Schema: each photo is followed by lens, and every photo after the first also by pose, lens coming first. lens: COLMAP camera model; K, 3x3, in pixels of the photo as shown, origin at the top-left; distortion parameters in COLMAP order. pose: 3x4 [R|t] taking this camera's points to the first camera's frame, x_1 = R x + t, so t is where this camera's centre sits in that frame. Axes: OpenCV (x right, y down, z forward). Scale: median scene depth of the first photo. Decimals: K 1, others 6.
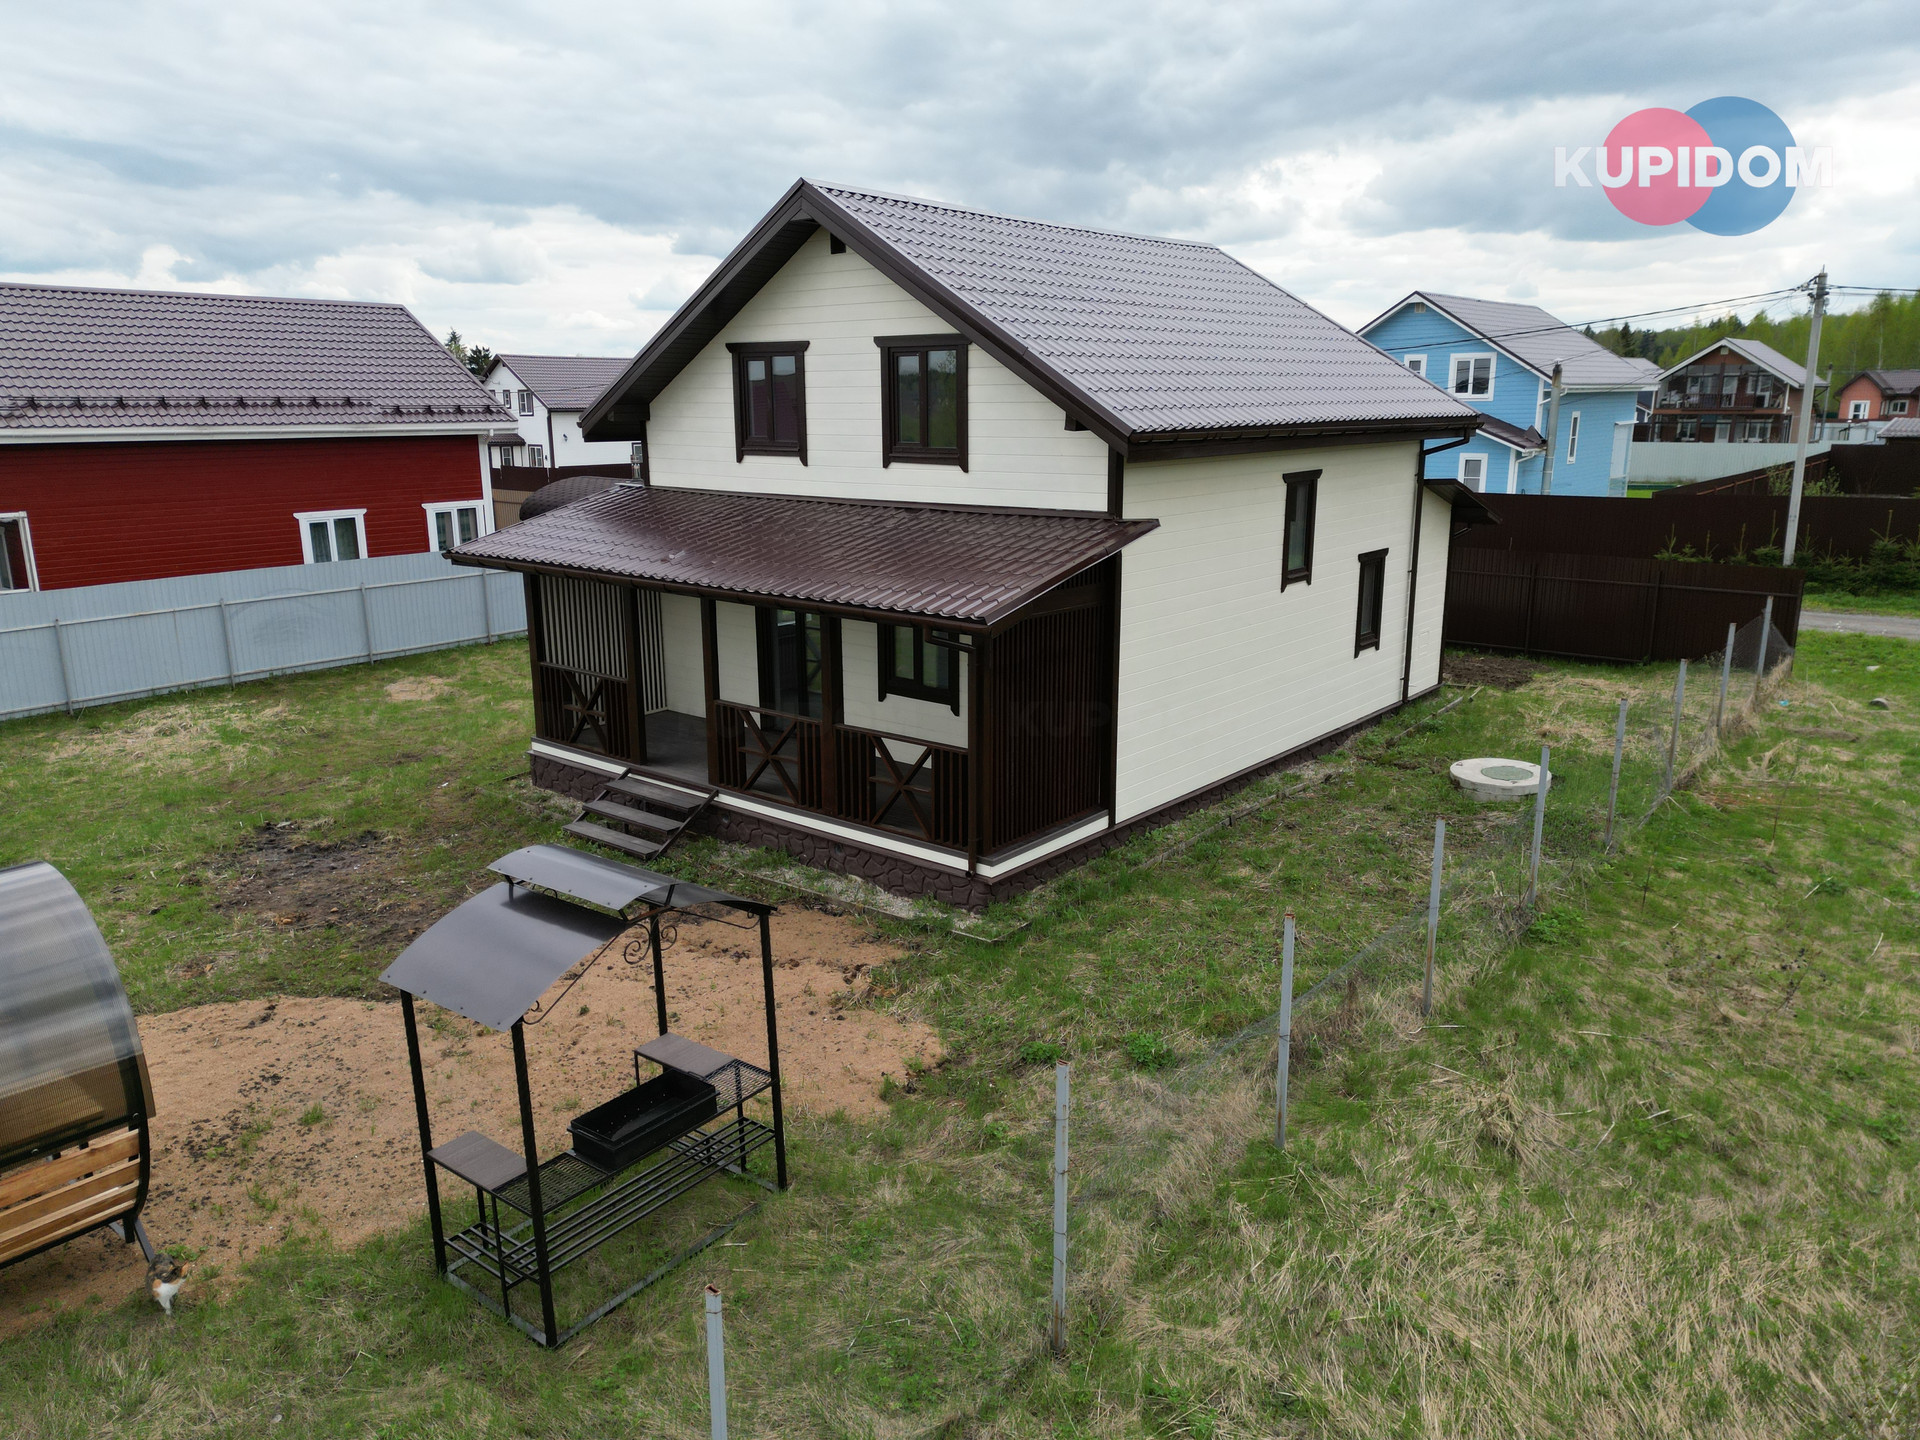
lens RADIAL K [[1328.9, 0, 962.3], [0, 1328.9, 728.6], [0, 0, 1]] dist [0.074878, -0.065369]
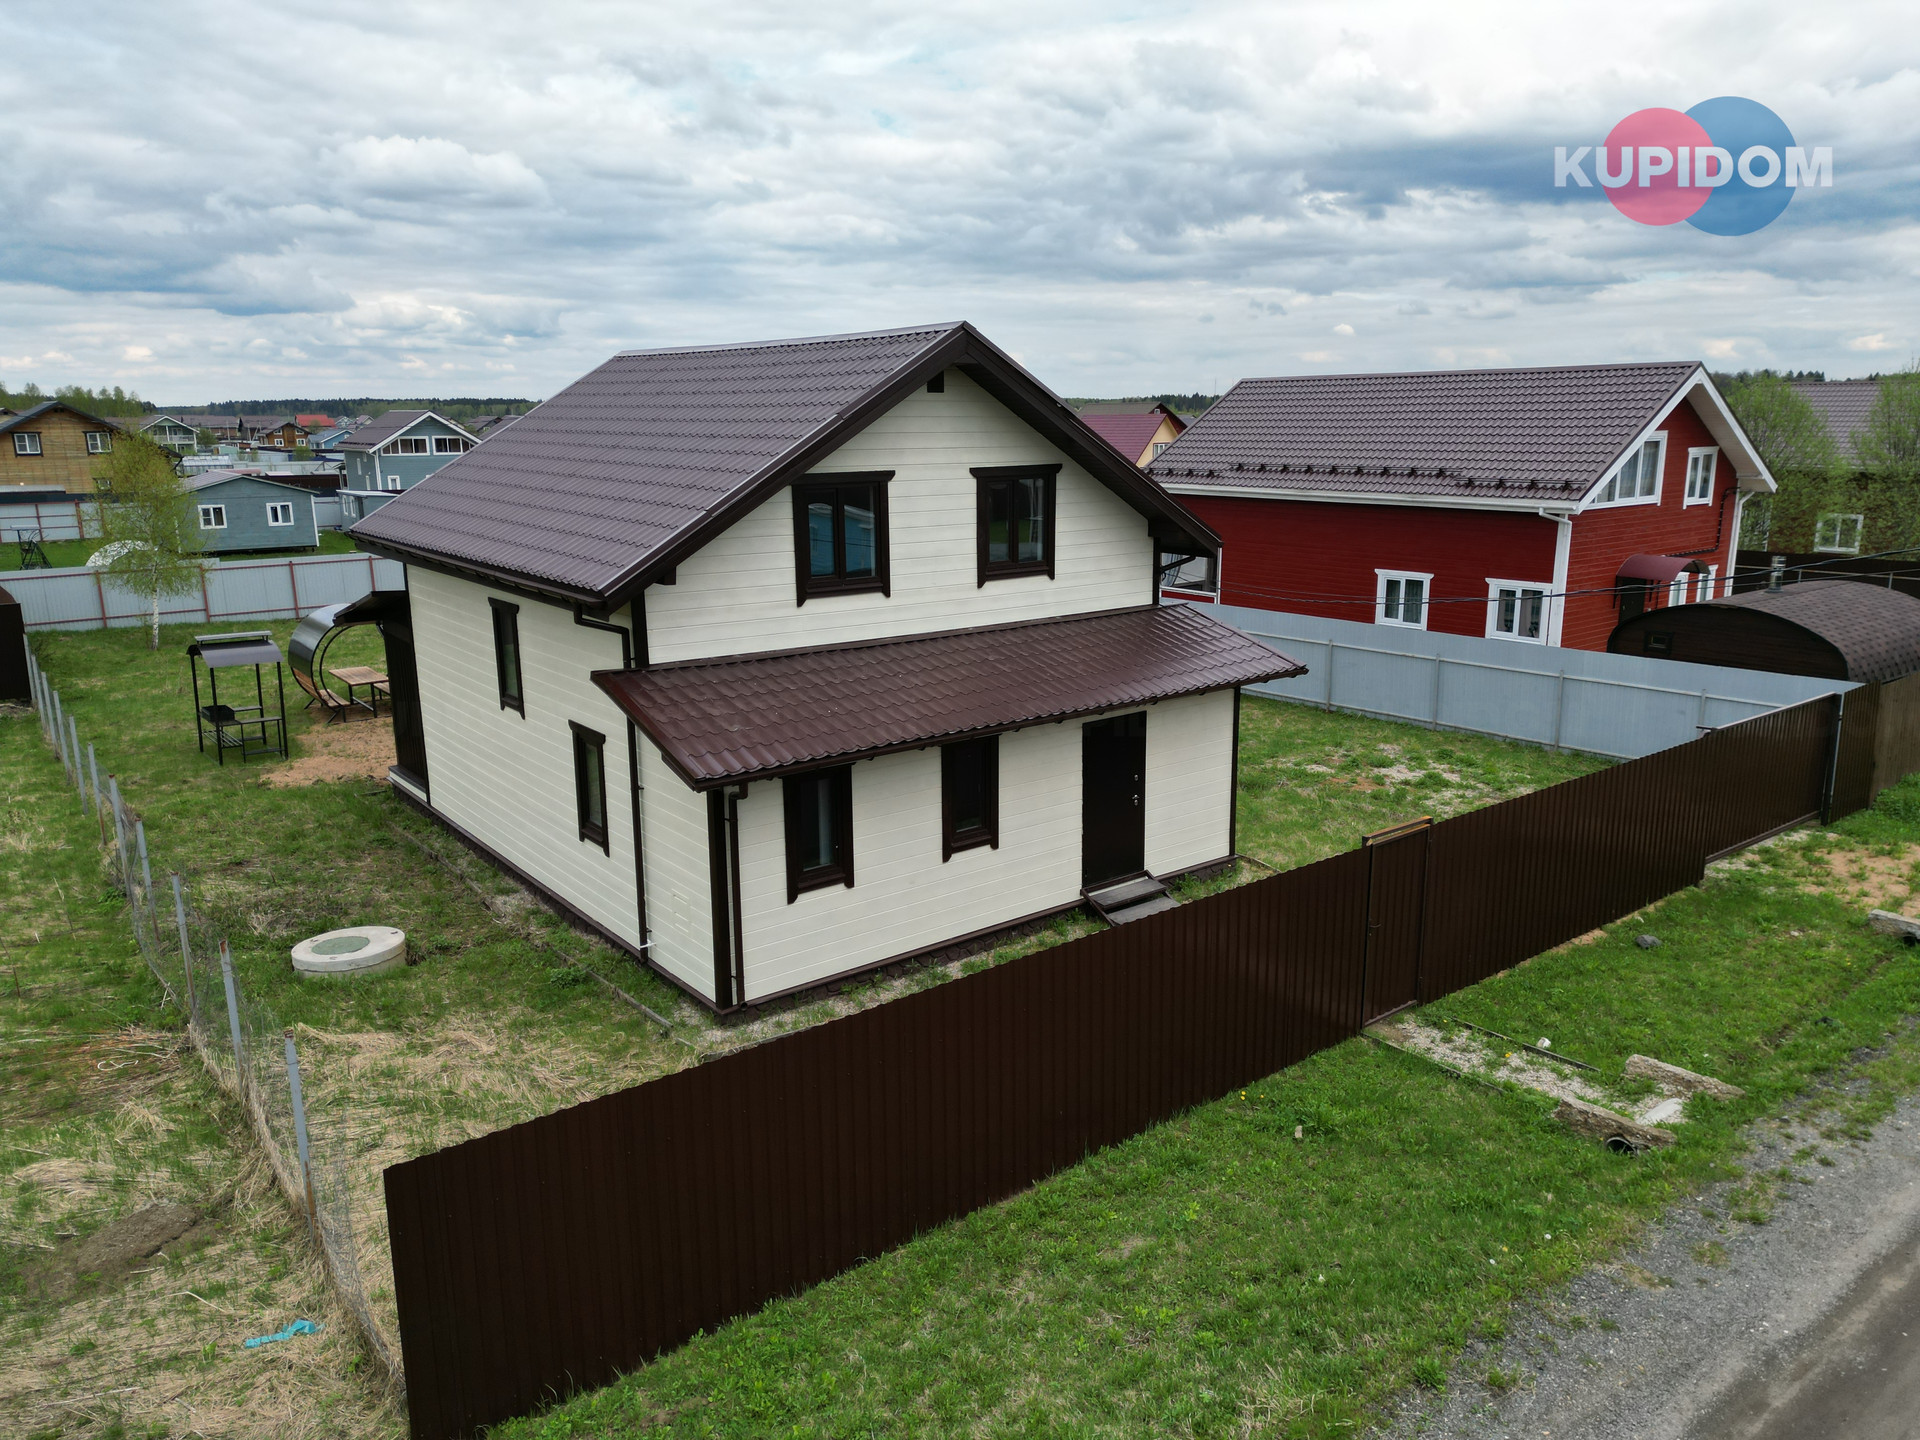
lens RADIAL K [[1337.5, 0, 960.0], [0, 1337.5, 720.0], [0, 0, 1]] dist [0.070956, -0.067035]
pose [[-0.221596, 0.227872, -0.948140, 1.195906], [-0.230262, 0.932589, 0.277951, -0.484146], [0.947562, 0.279914, -0.154188, 1.554125]]
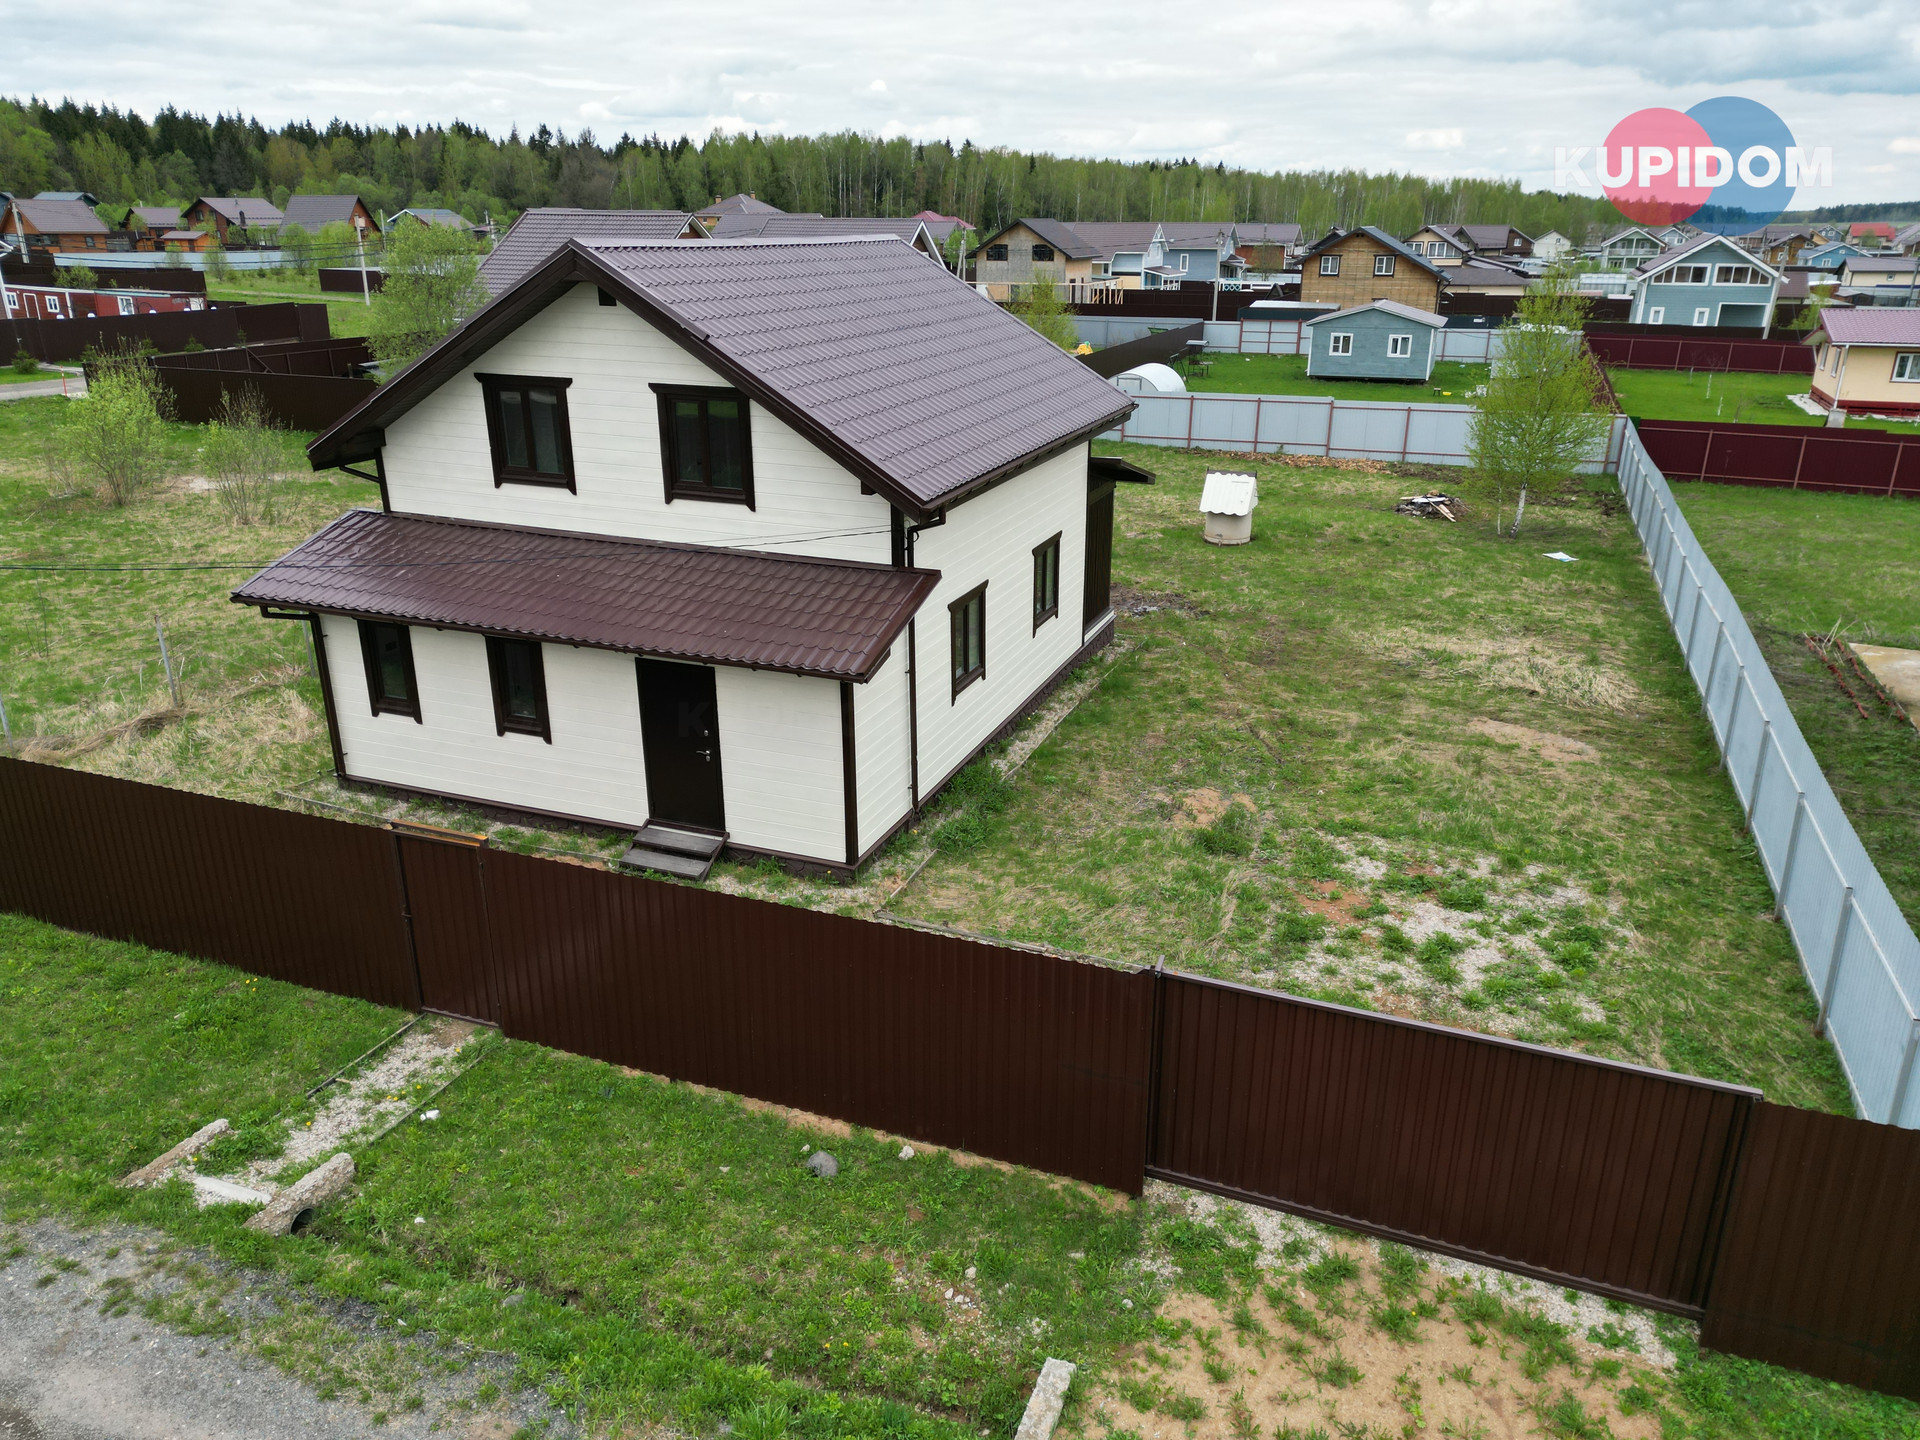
lens RADIAL K [[1337.5, 0, 960.0], [0, 1337.5, 720.0], [0, 0, 1]] dist [0.070956, -0.067035]
pose [[-0.951127, 0.113469, -0.287198, 0.295619], [-0.069506, 0.827512, 0.557129, -0.753416], [0.300877, 0.549862, -0.779182, 2.352828]]
